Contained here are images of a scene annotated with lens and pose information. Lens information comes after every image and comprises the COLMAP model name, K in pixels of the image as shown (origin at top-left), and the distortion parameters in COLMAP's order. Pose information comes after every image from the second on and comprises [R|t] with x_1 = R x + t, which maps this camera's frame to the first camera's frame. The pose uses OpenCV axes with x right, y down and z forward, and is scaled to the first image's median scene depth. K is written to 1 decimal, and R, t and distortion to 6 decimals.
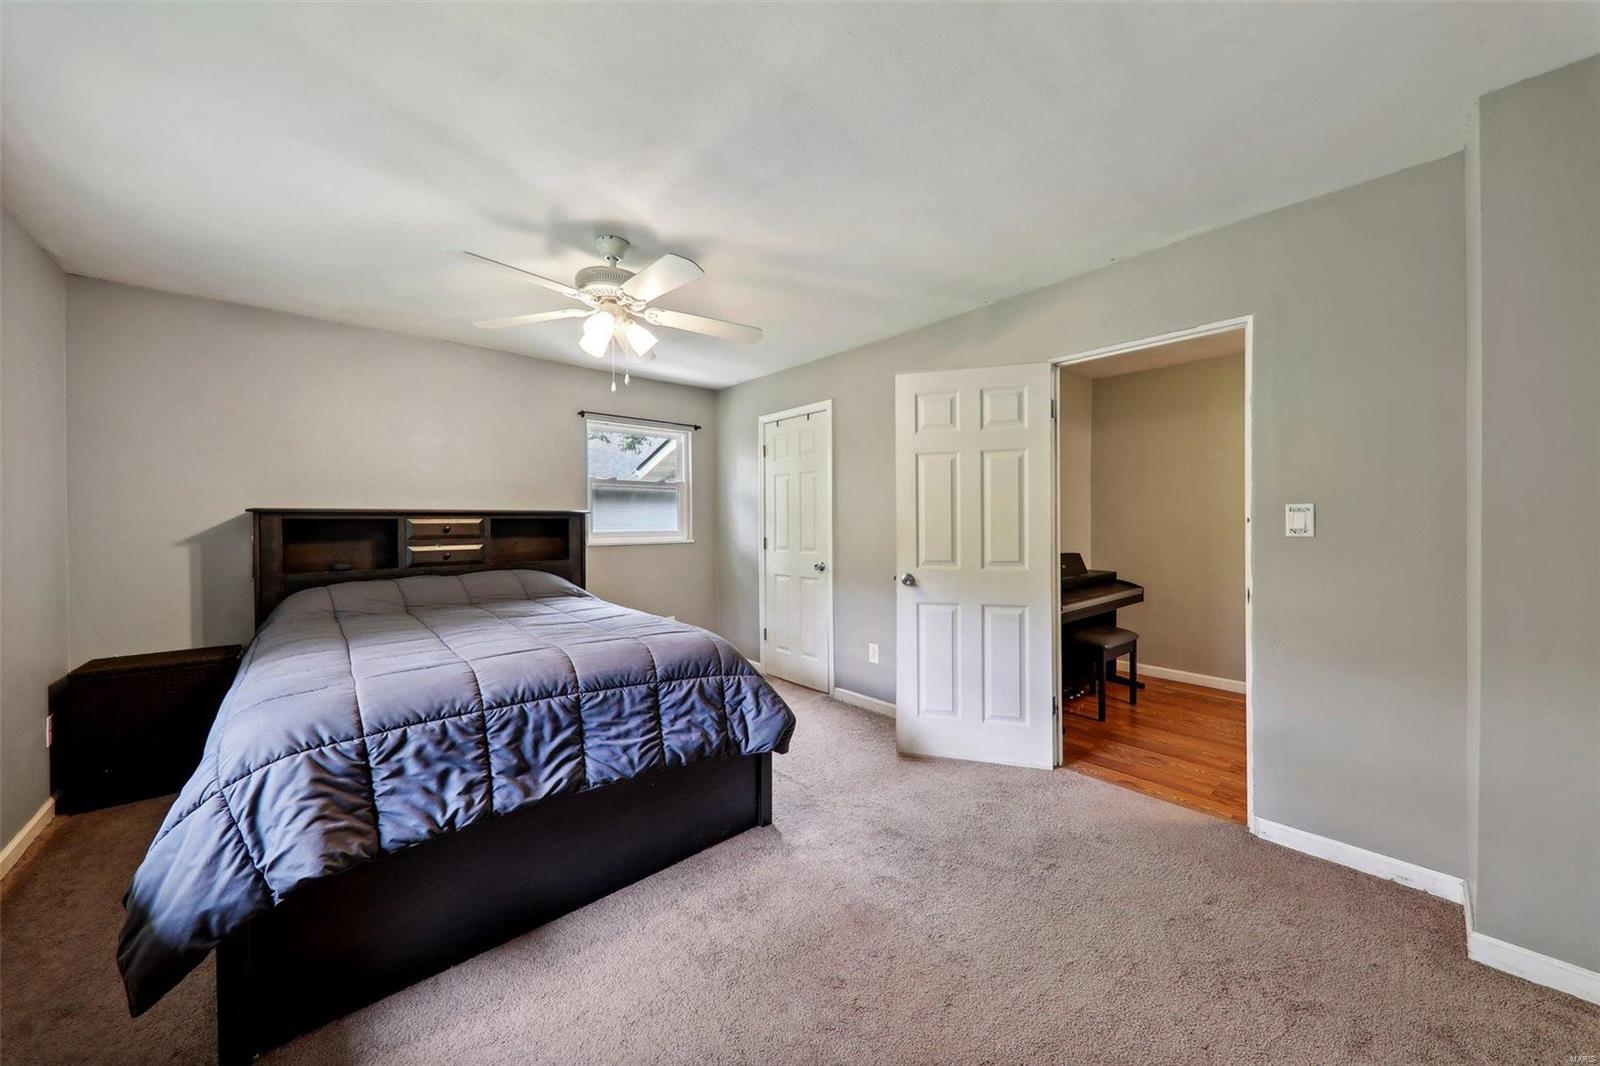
lens RADIAL K [[550.2, 0, 794.1], [0, 550.2, 524.5], [0, 0, 1]] dist [0.010111, -0.002876]
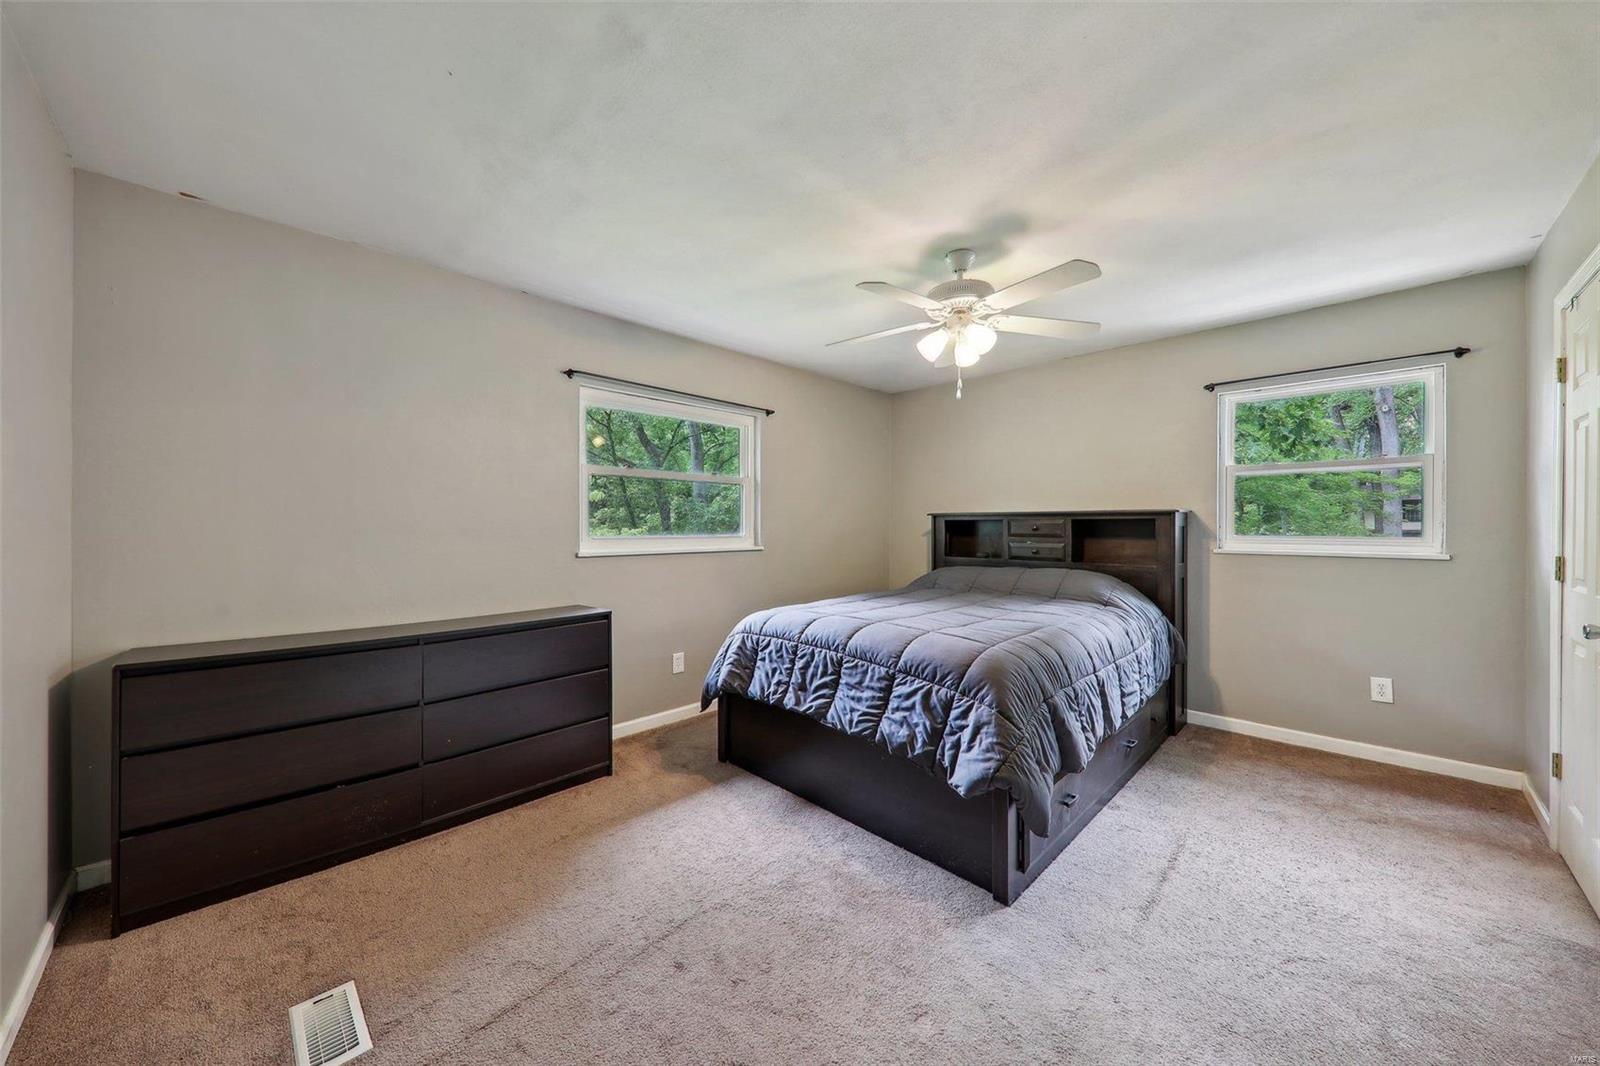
lens RADIAL K [[550.2, 0, 793.7], [0, 550.2, 525.1], [0, 0, 1]] dist [0.010111, -0.002876]
pose [[0.064287, 0.007707, -0.997902, 0.845994], [-0.004823, 0.999961, 0.007412, -0.007759], [0.997920, 0.004337, 0.064322, 0.751608]]
